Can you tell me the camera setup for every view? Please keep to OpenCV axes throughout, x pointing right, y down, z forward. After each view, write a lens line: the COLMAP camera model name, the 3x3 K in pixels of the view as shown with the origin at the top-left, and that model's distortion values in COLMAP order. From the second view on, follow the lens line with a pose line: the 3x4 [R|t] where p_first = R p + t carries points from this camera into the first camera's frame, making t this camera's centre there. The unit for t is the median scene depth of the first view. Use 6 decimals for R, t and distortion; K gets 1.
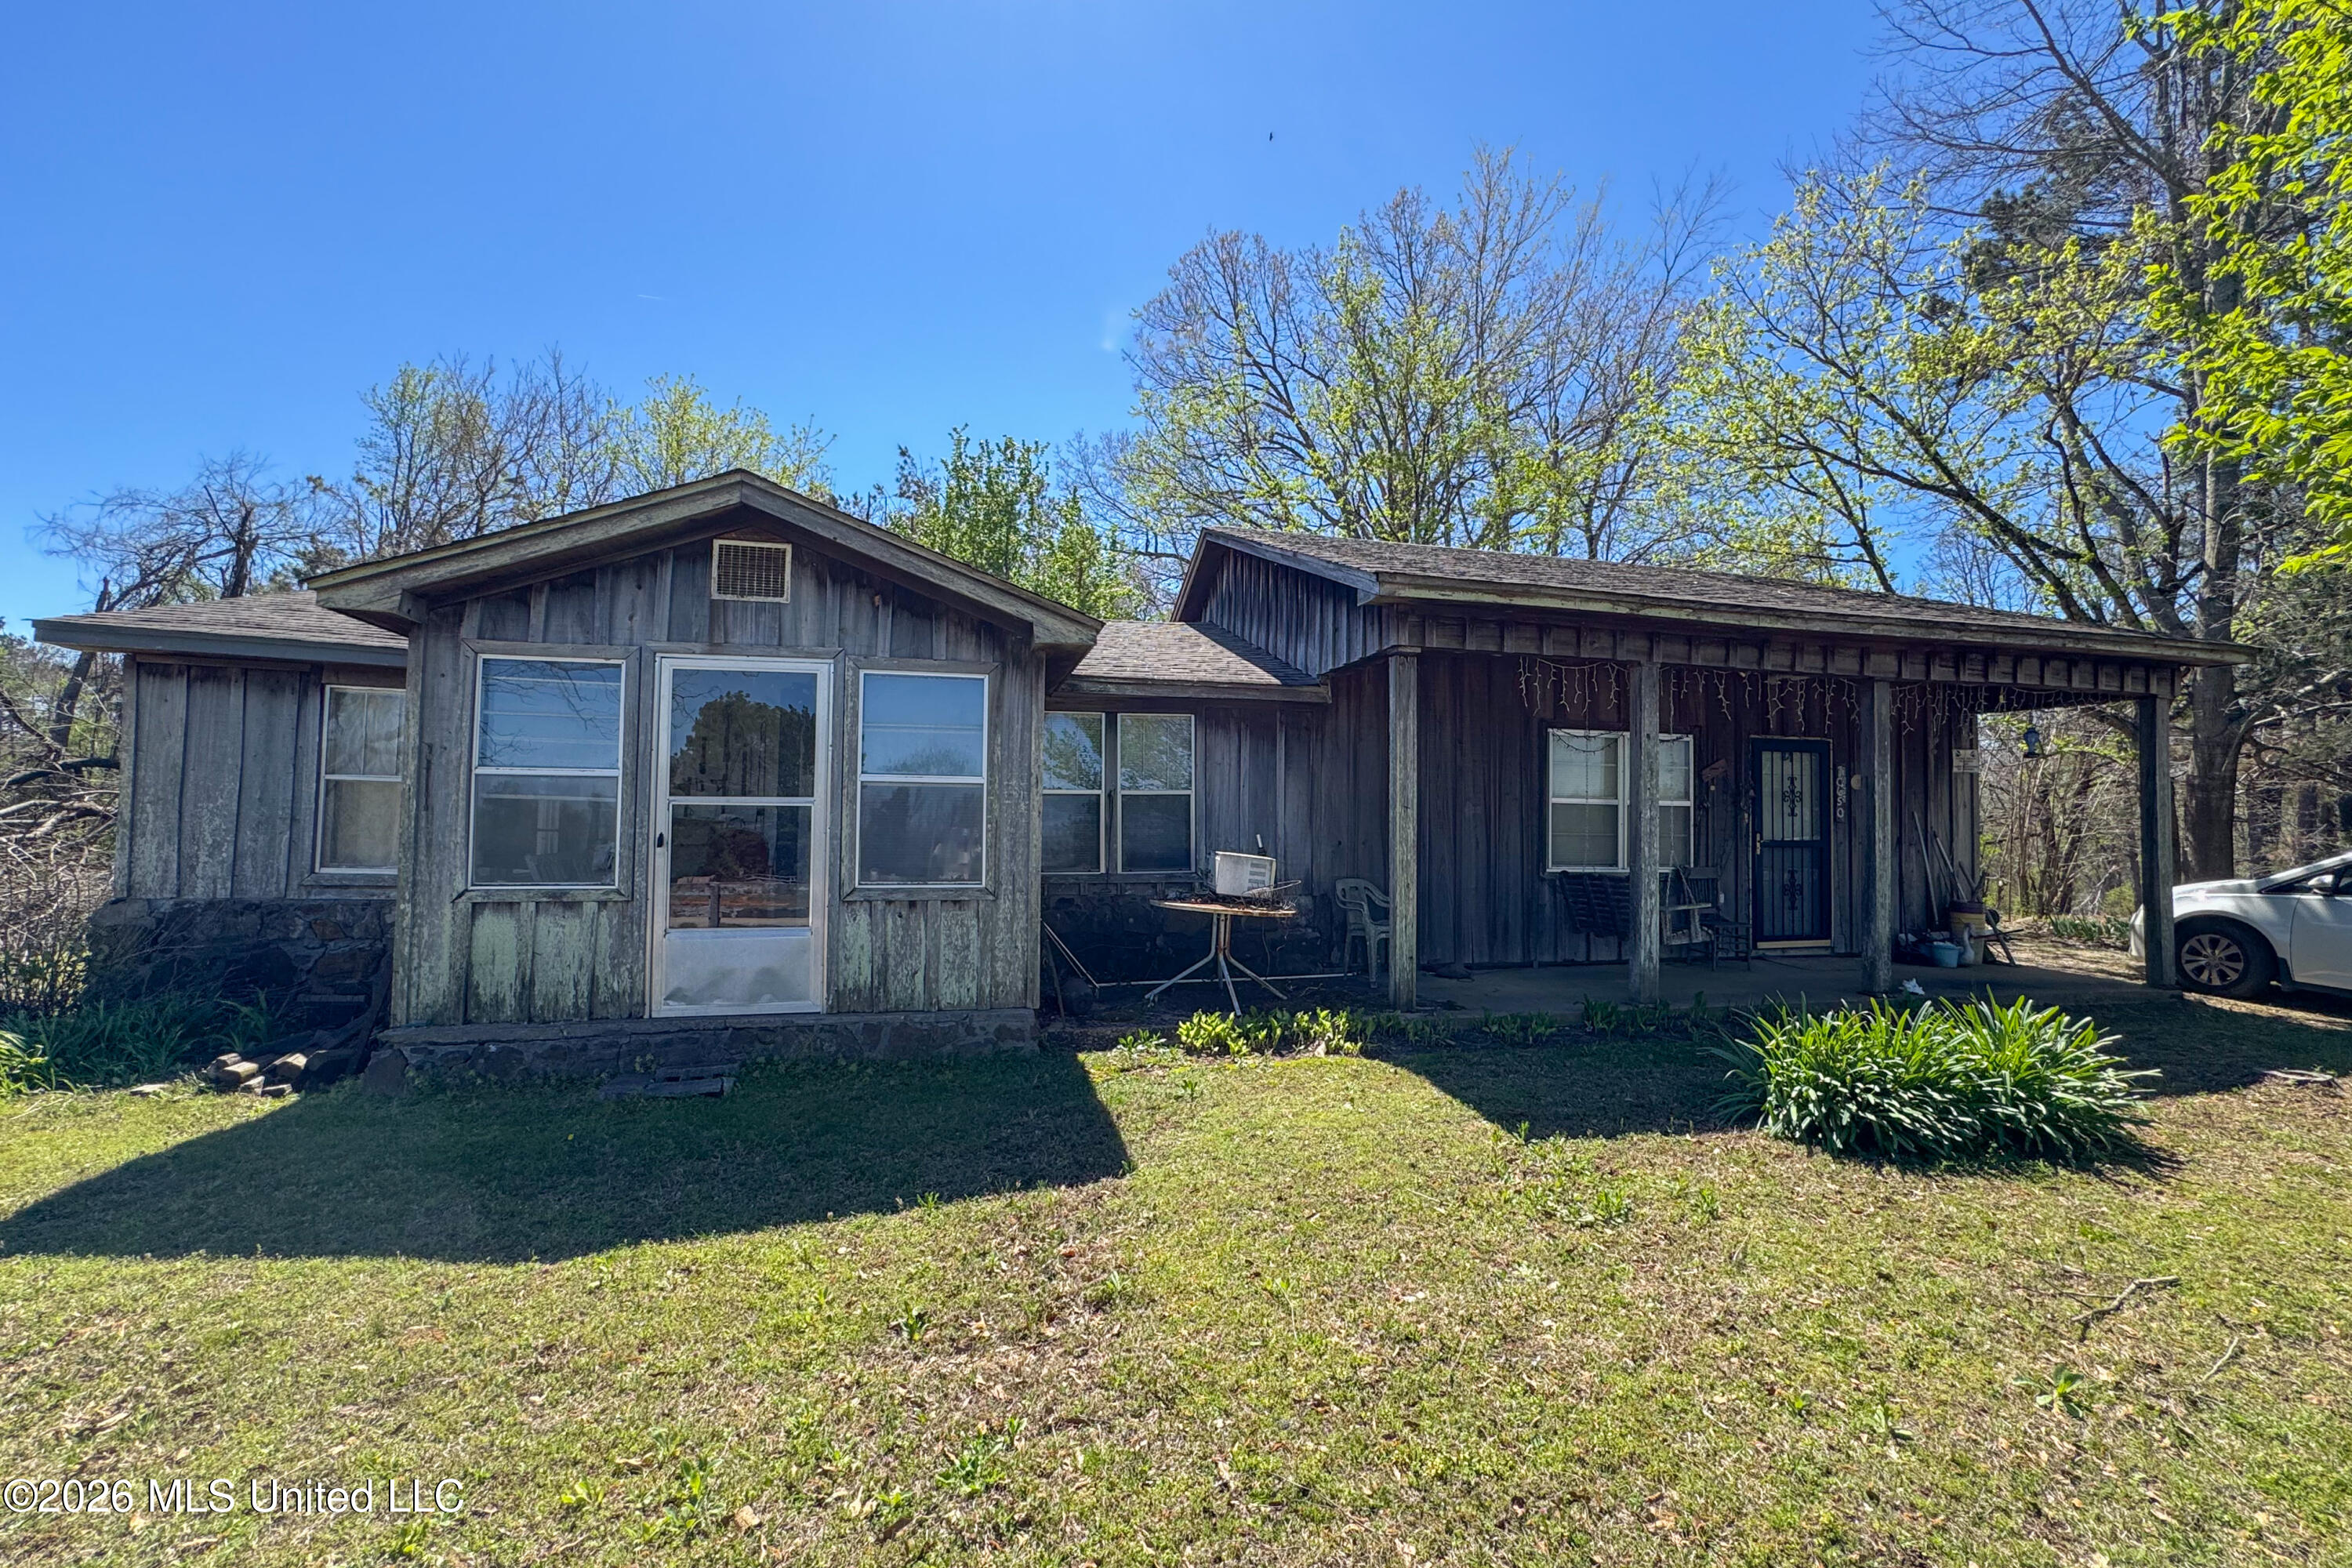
lens RADIAL K [[968.6, 0, 1176.0], [0, 968.6, 784.0], [0, 0, 1]] dist [-0.000062, 0.000041]
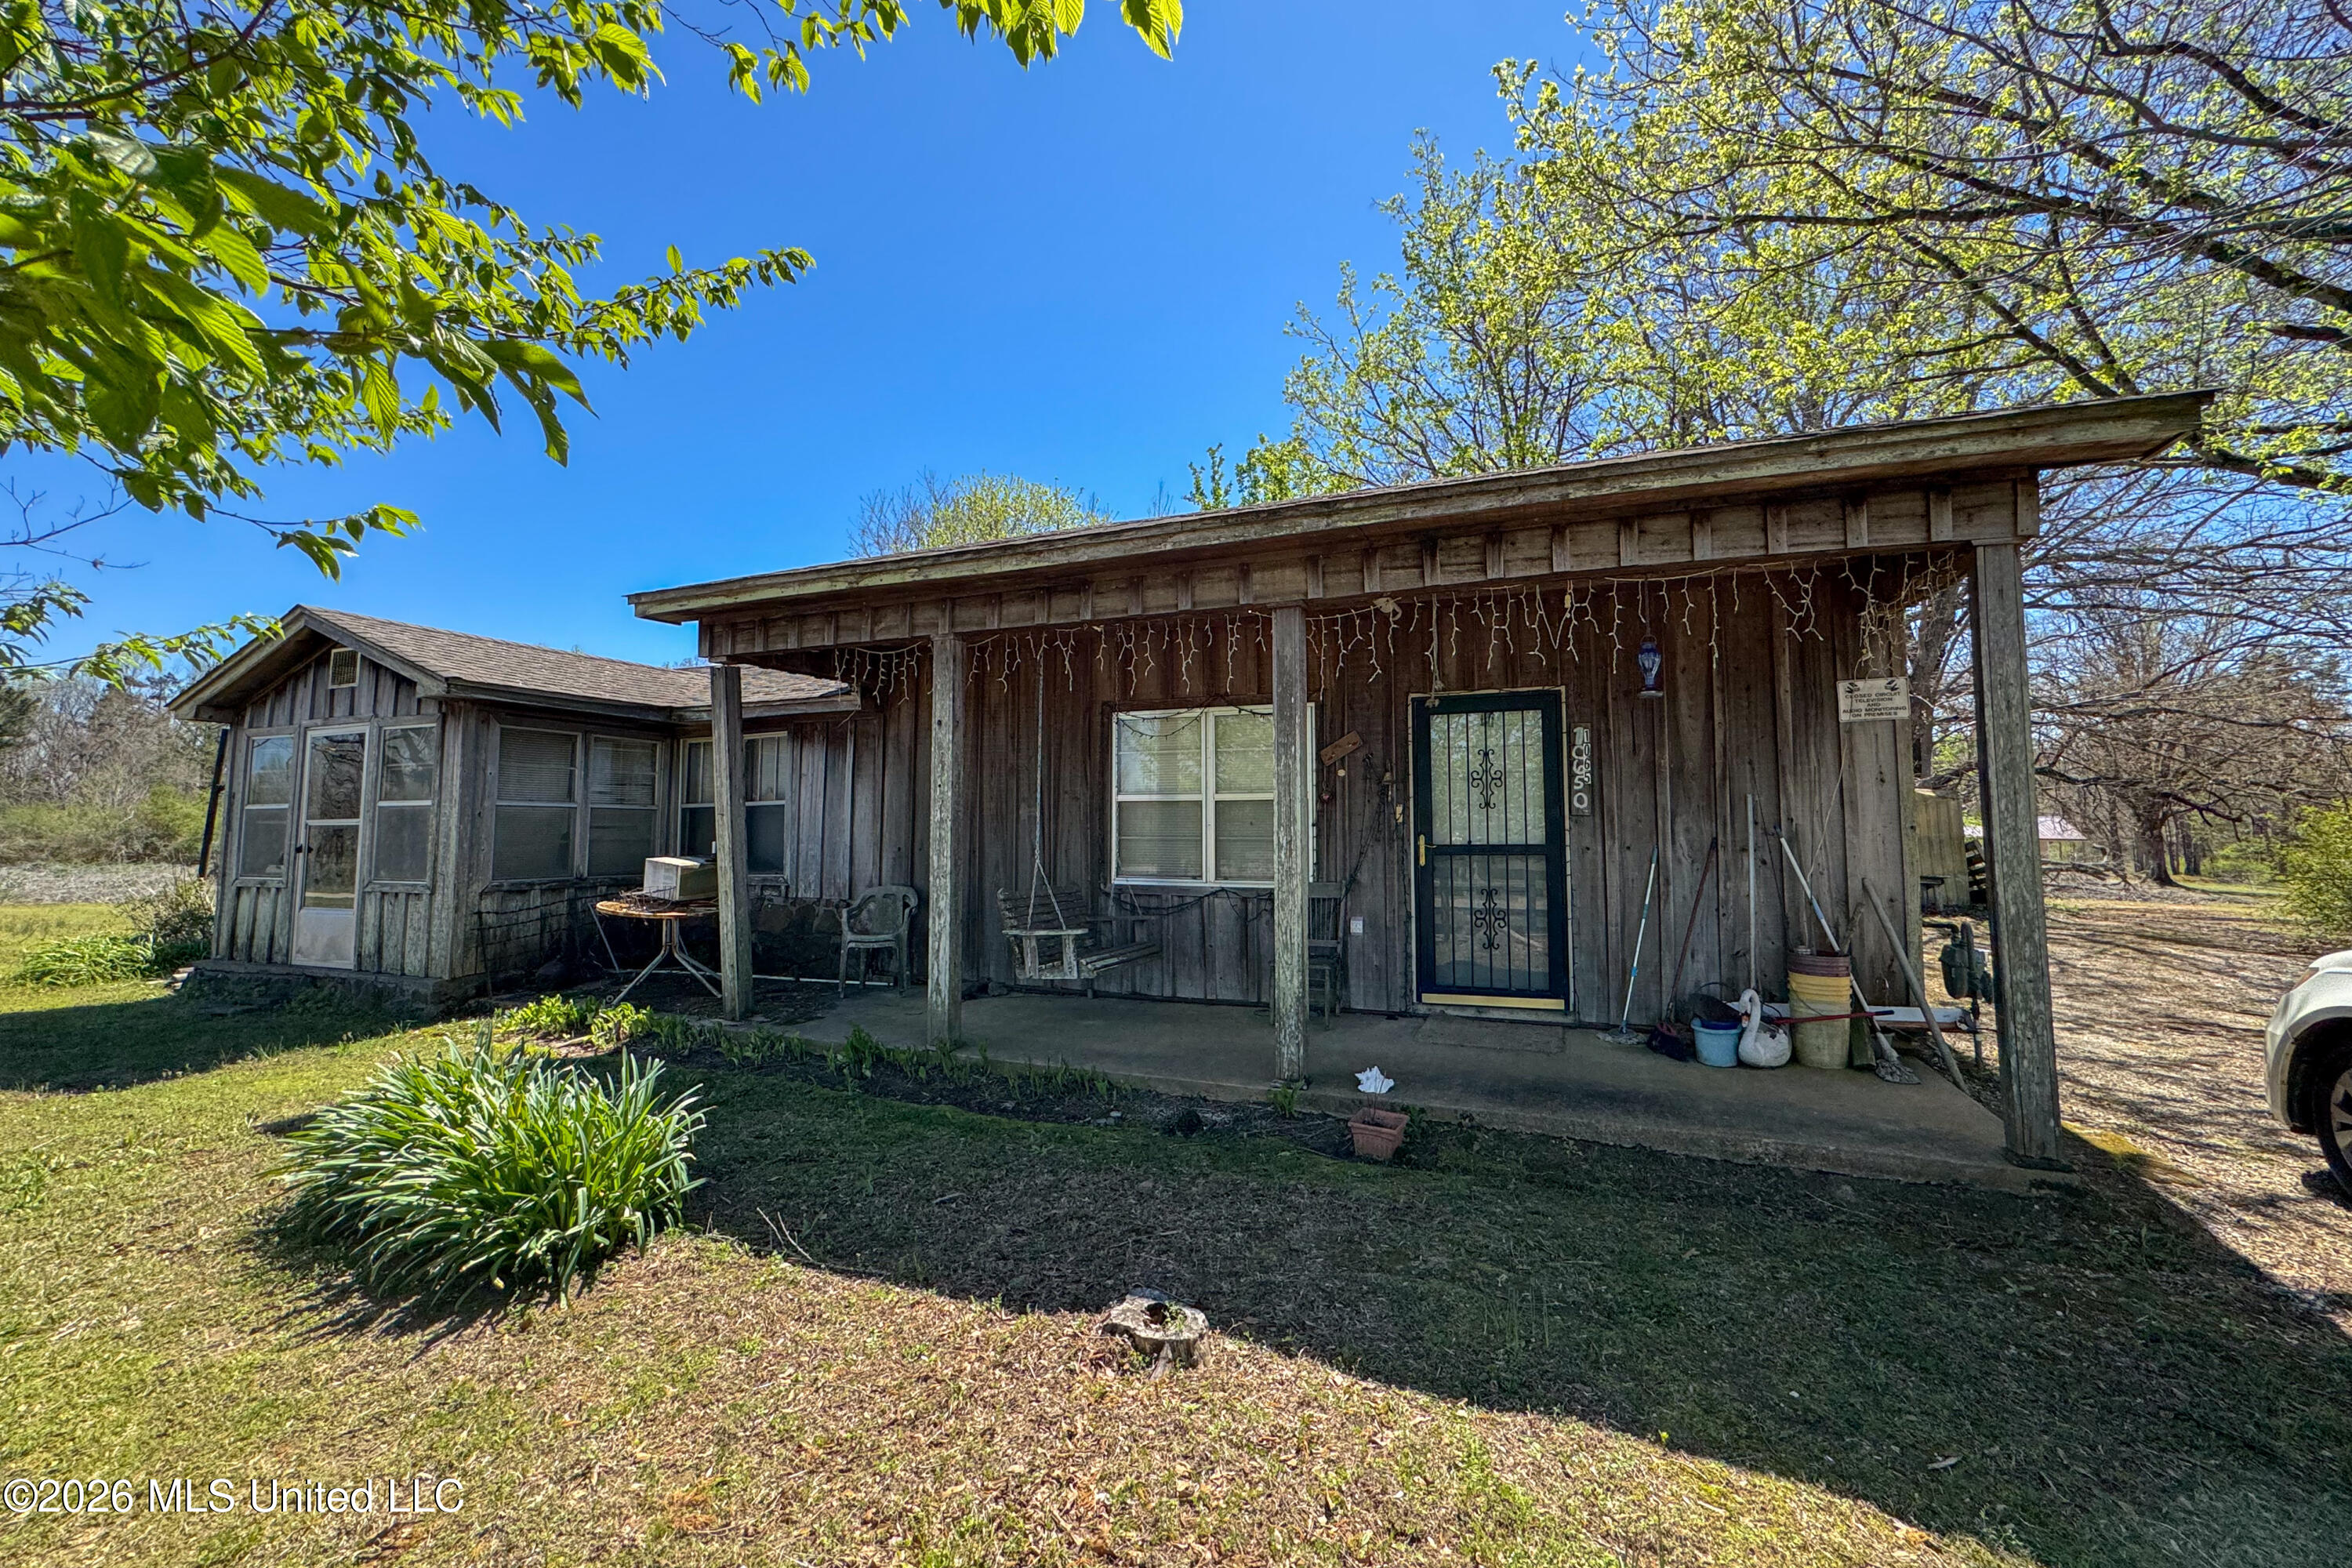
lens RADIAL K [[950.1, 0, 1181.6], [0, 950.1, 751.6], [0, 0, 1]] dist [0.000016, 0.000122]
pose [[0.800126, -0.063686, -0.596441, 0.910660], [0.038721, 0.997758, -0.054594, 0.023395], [0.598580, 0.020588, 0.800798, 0.369342]]
